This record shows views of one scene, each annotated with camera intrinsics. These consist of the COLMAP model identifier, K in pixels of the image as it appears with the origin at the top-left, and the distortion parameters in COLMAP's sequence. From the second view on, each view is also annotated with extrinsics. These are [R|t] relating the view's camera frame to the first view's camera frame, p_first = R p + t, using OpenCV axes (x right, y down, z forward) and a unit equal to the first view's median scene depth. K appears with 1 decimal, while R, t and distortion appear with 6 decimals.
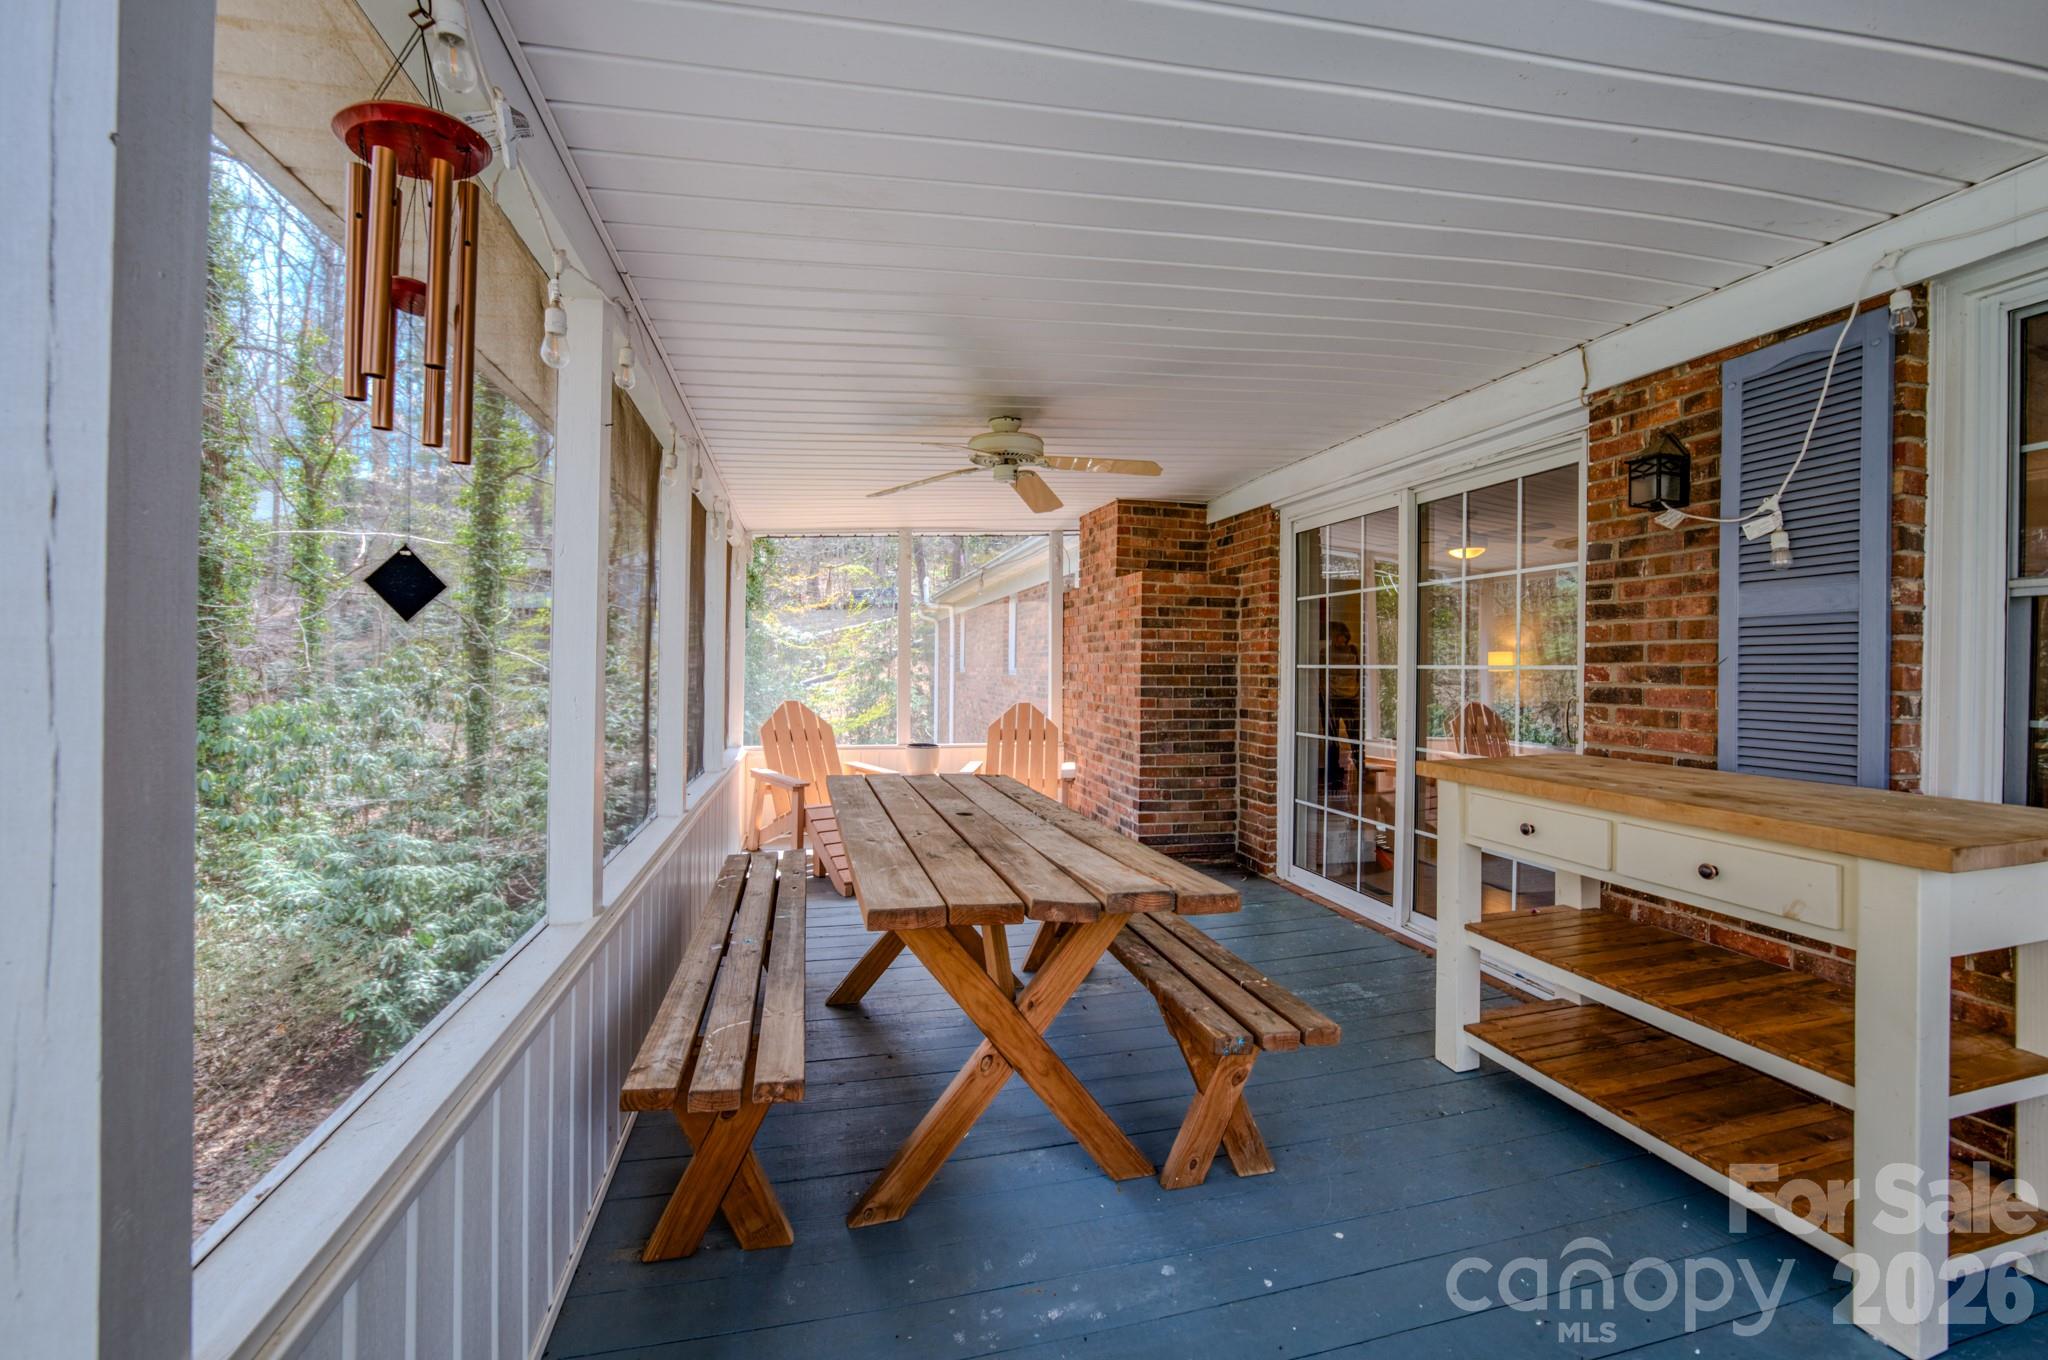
lens RADIAL K [[711.8, 0, 1020.8], [0, 711.8, 666.4], [0, 0, 1]] dist [-0.017615, 0.003582]
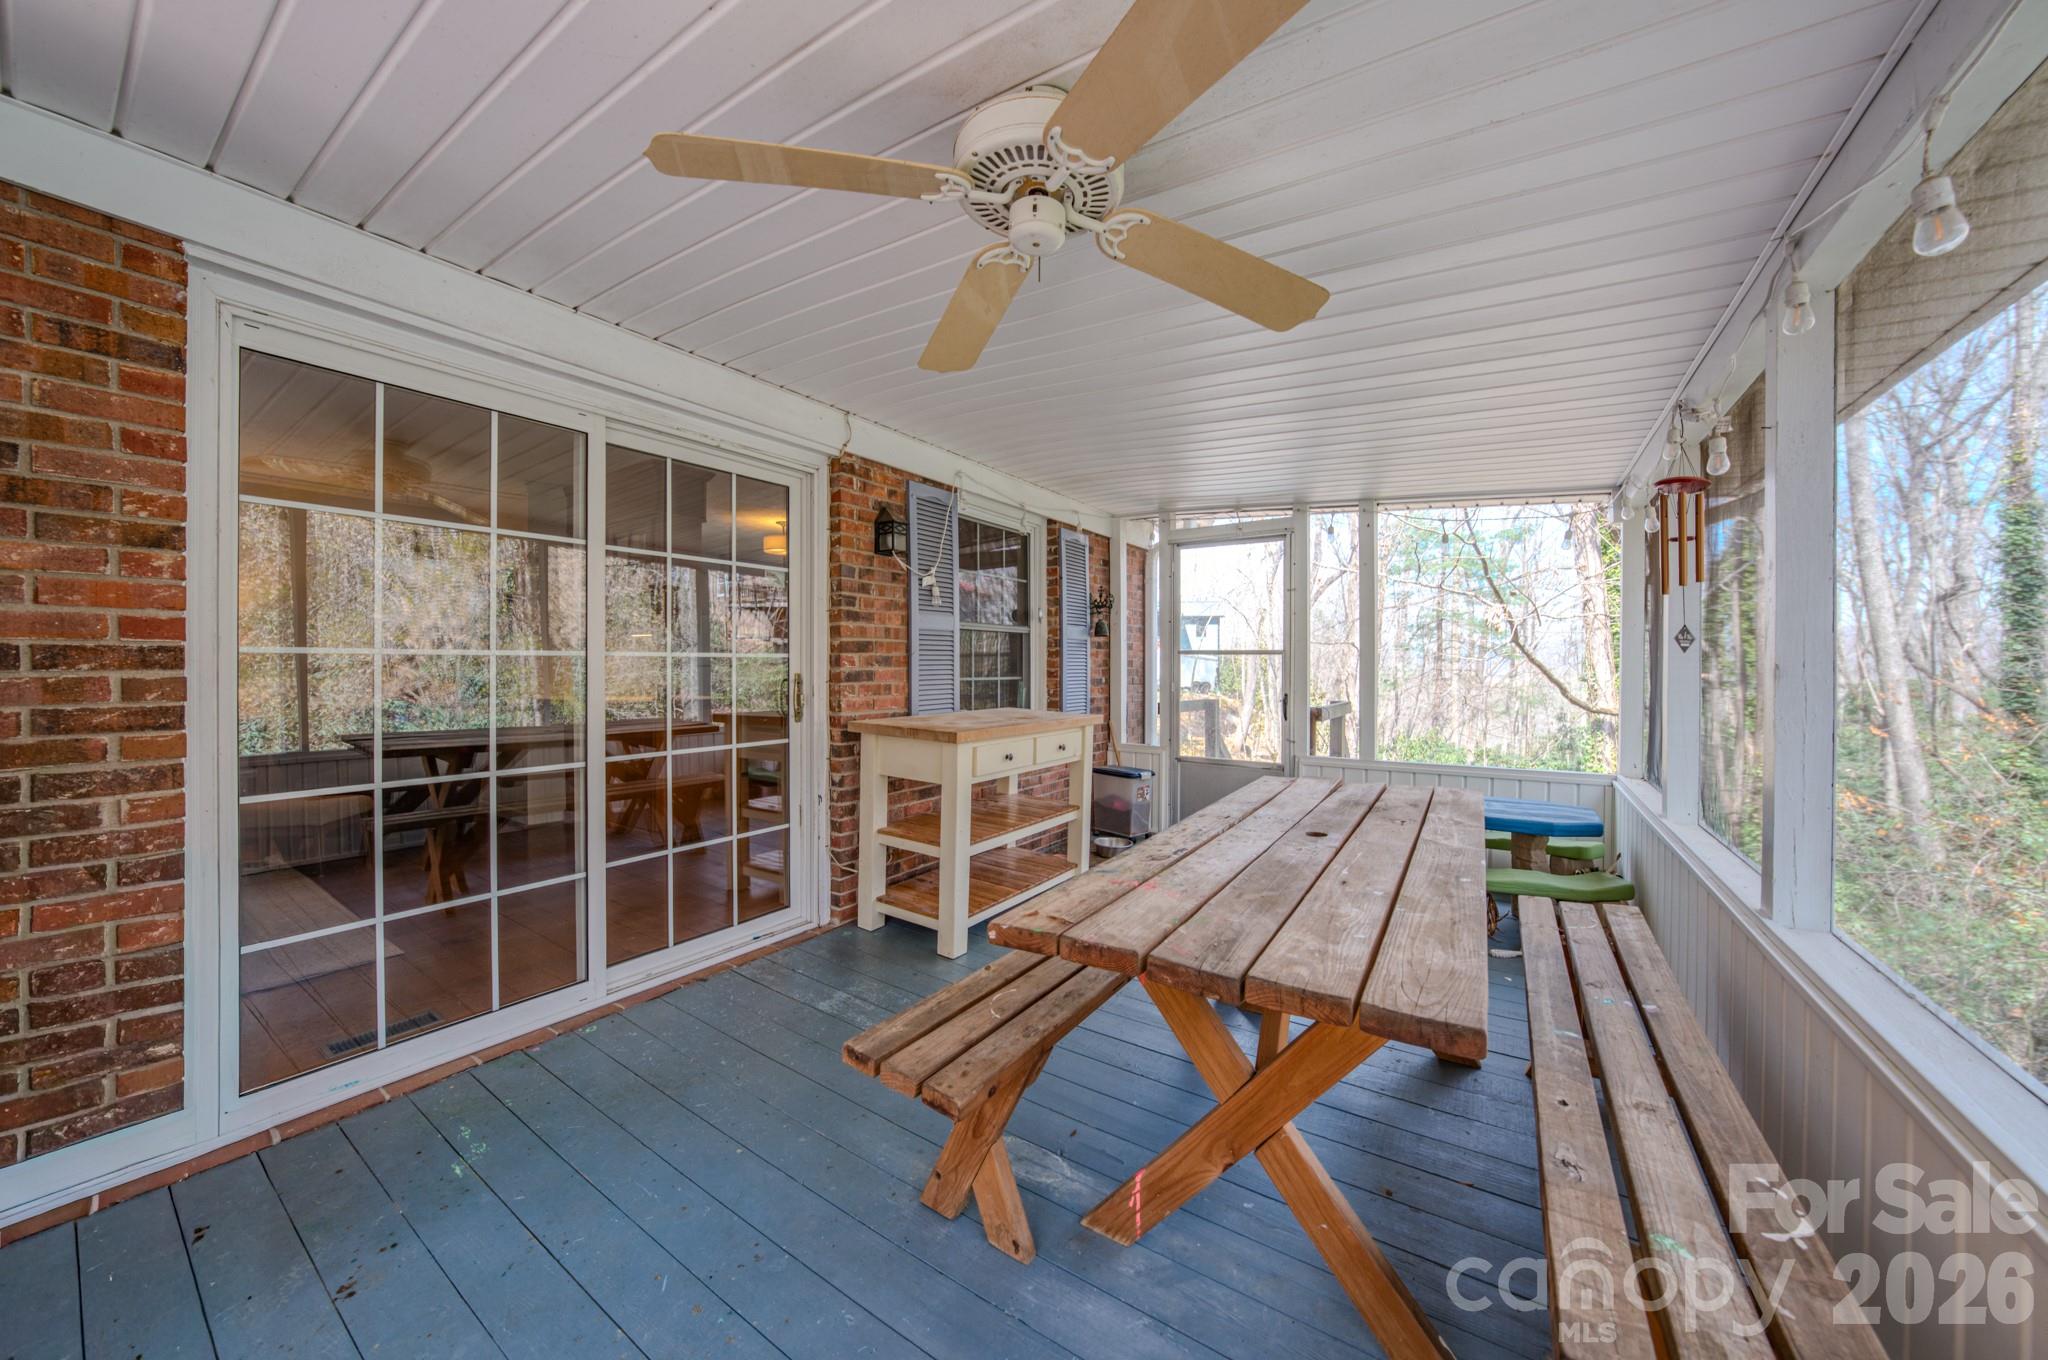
lens RADIAL K [[711.8, 0, 1017.9], [0, 711.8, 669.4], [0, 0, 1]] dist [-0.017615, 0.003582]
pose [[-0.633687, -0.022512, 0.773262, -0.498906], [-0.011963, 0.999742, 0.019301, -0.003382], [-0.773497, 0.002980, -0.633792, 1.778257]]
